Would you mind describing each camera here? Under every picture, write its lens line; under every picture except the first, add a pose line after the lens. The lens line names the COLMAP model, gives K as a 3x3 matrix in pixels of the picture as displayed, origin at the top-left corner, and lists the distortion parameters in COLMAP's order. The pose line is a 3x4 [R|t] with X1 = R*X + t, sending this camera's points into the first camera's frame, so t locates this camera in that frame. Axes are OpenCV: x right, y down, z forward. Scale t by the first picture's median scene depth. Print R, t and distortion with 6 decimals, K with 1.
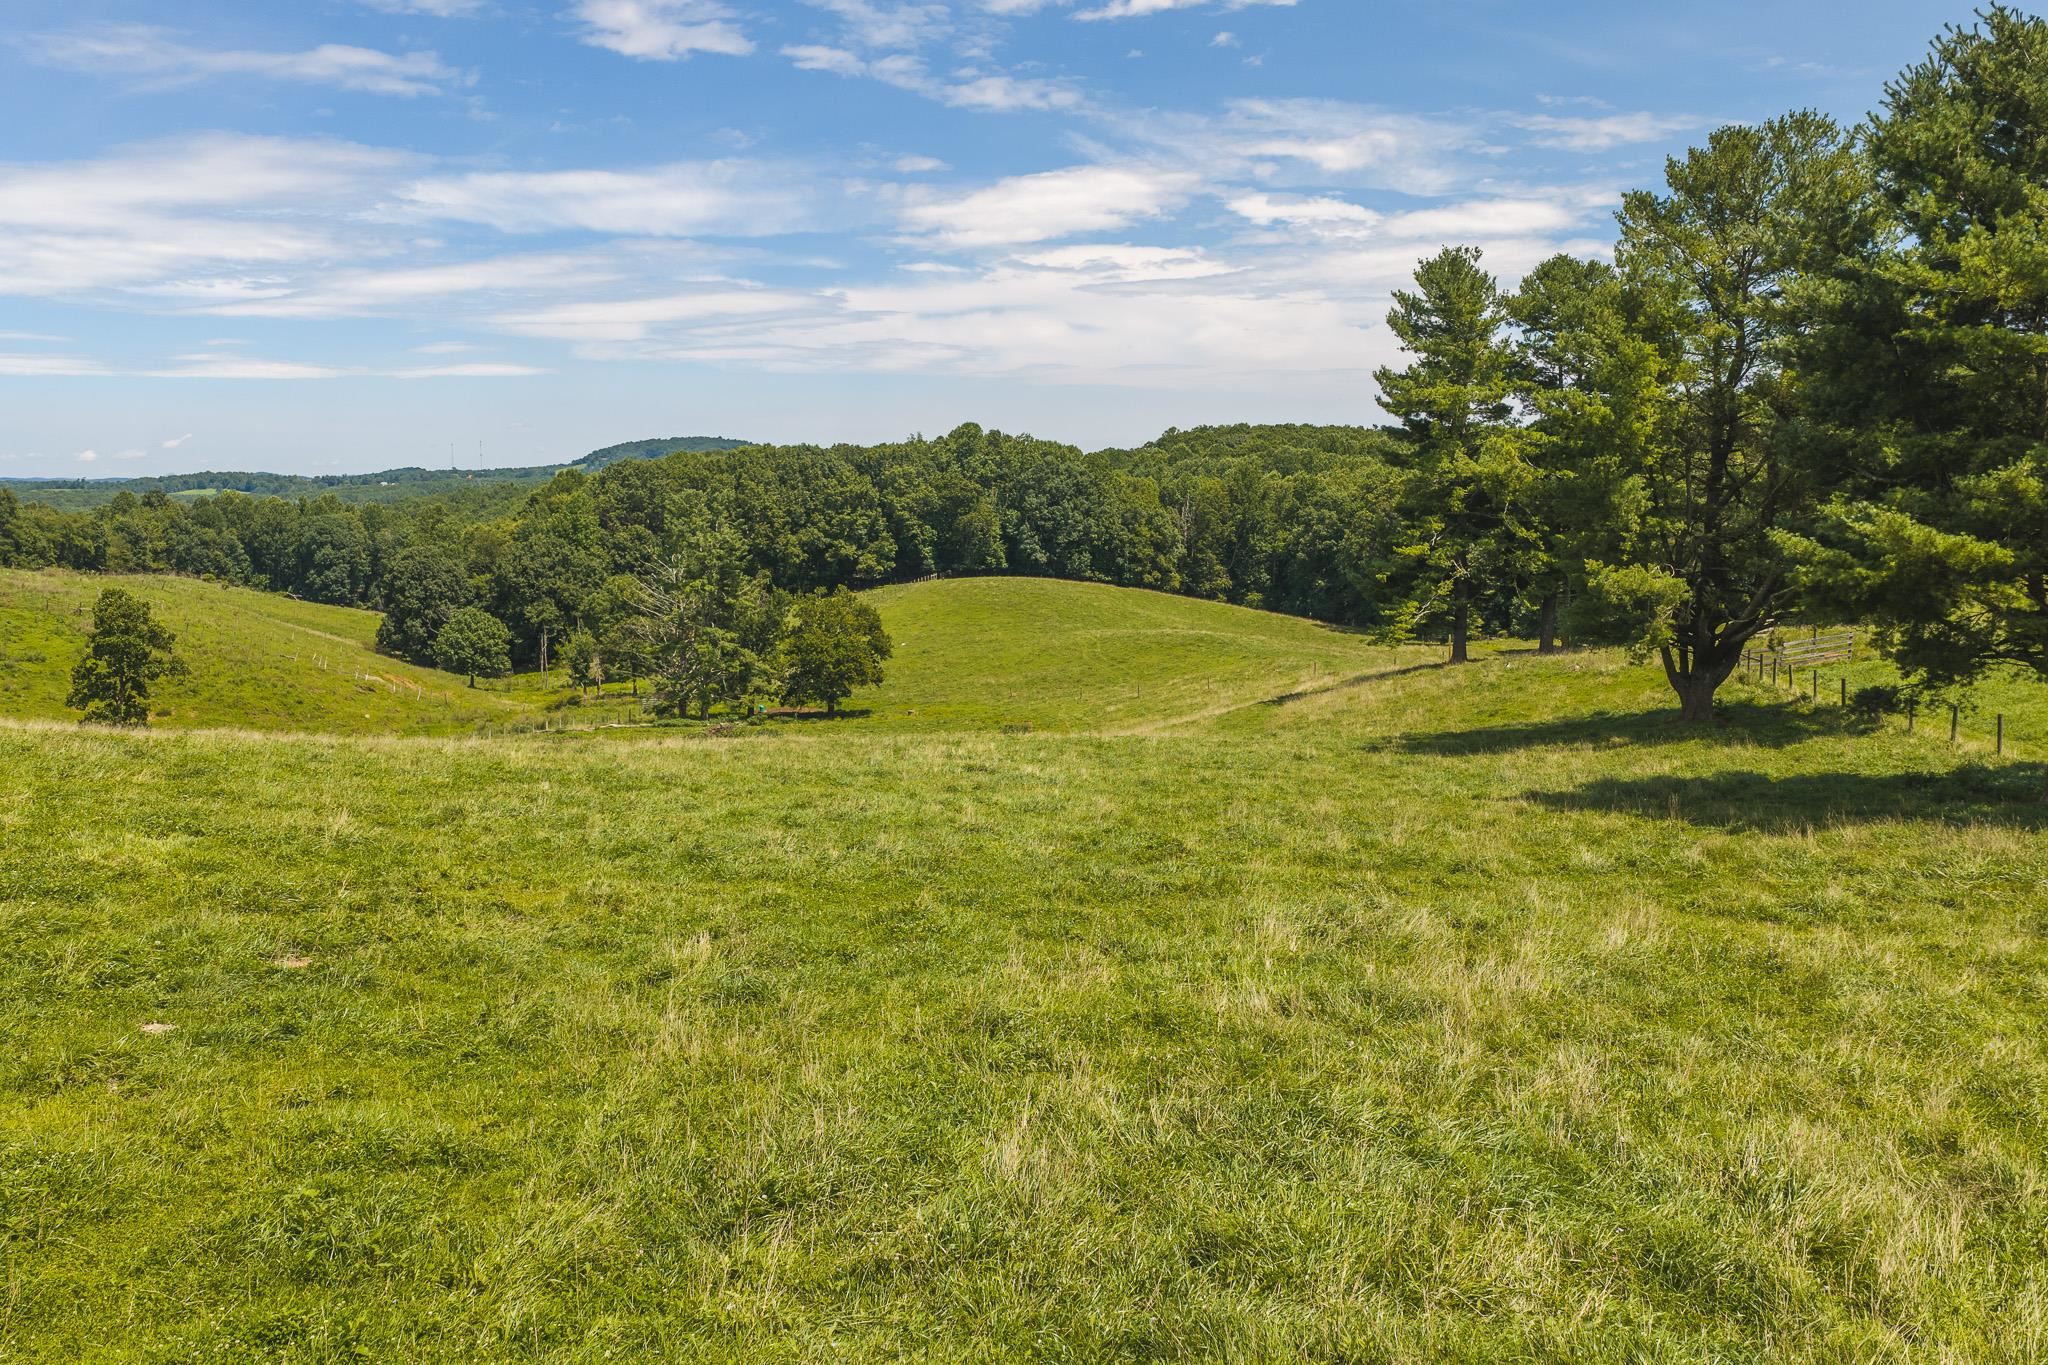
lens RADIAL K [[1698.1, 0, 1036.5], [0, 1698.1, 683.7], [0, 0, 1]] dist [0.013280, -0.012824]
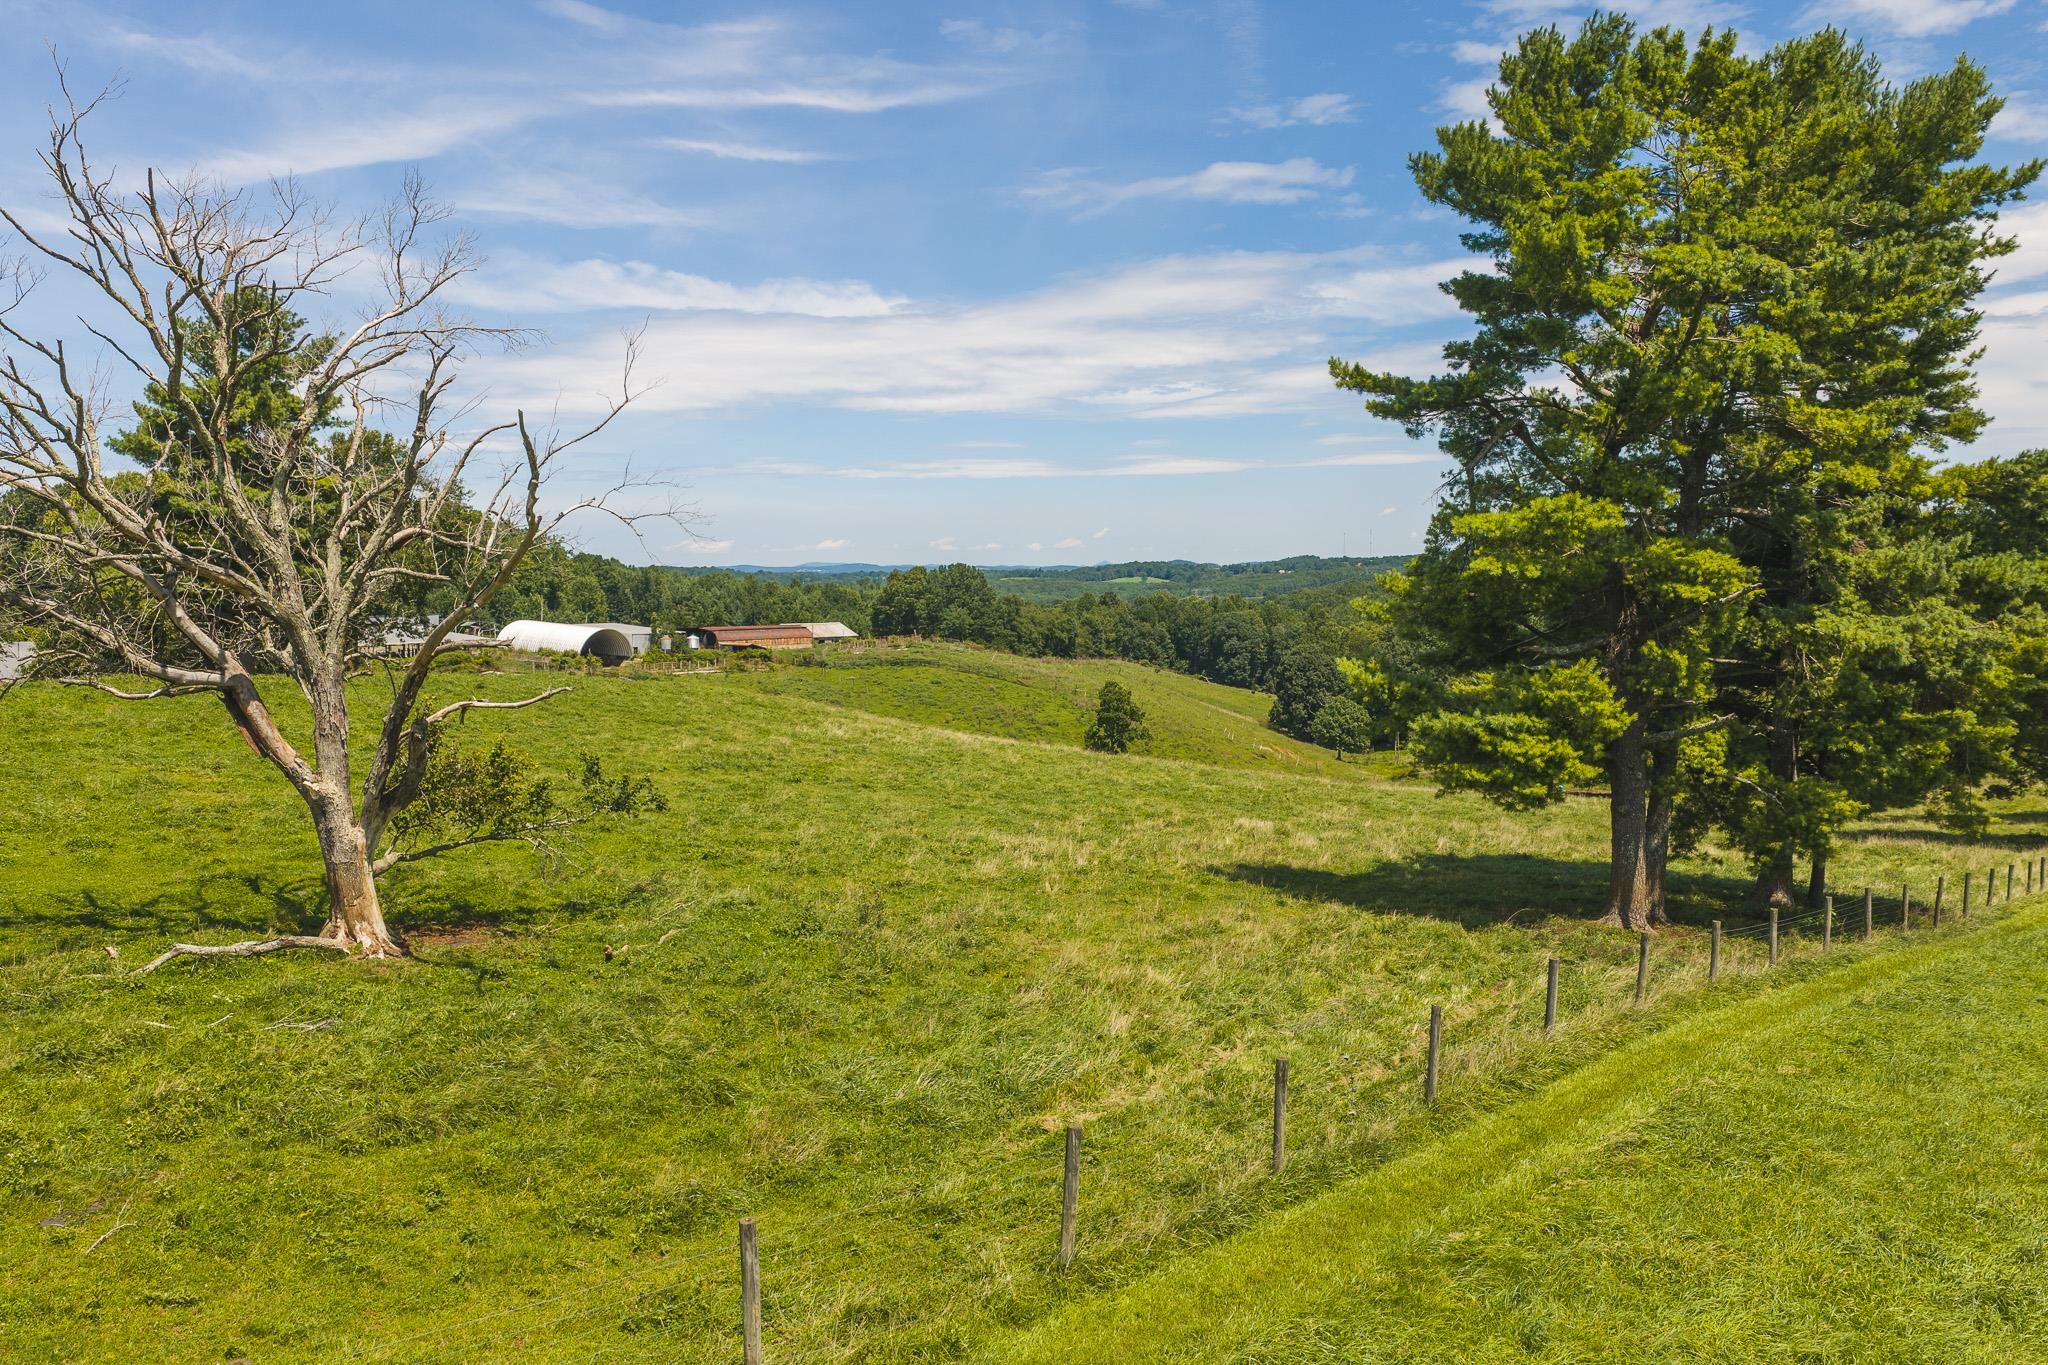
lens RADIAL K [[1698.1, 0, 1023.8], [0, 1698.1, 680.4], [0, 0, 1]] dist [0.013280, -0.012824]
pose [[0.870523, 0.028503, -0.491302, 0.059906], [-0.053481, 0.997888, -0.036870, 0.001734], [0.489213, 0.058371, 0.870209, -0.155878]]
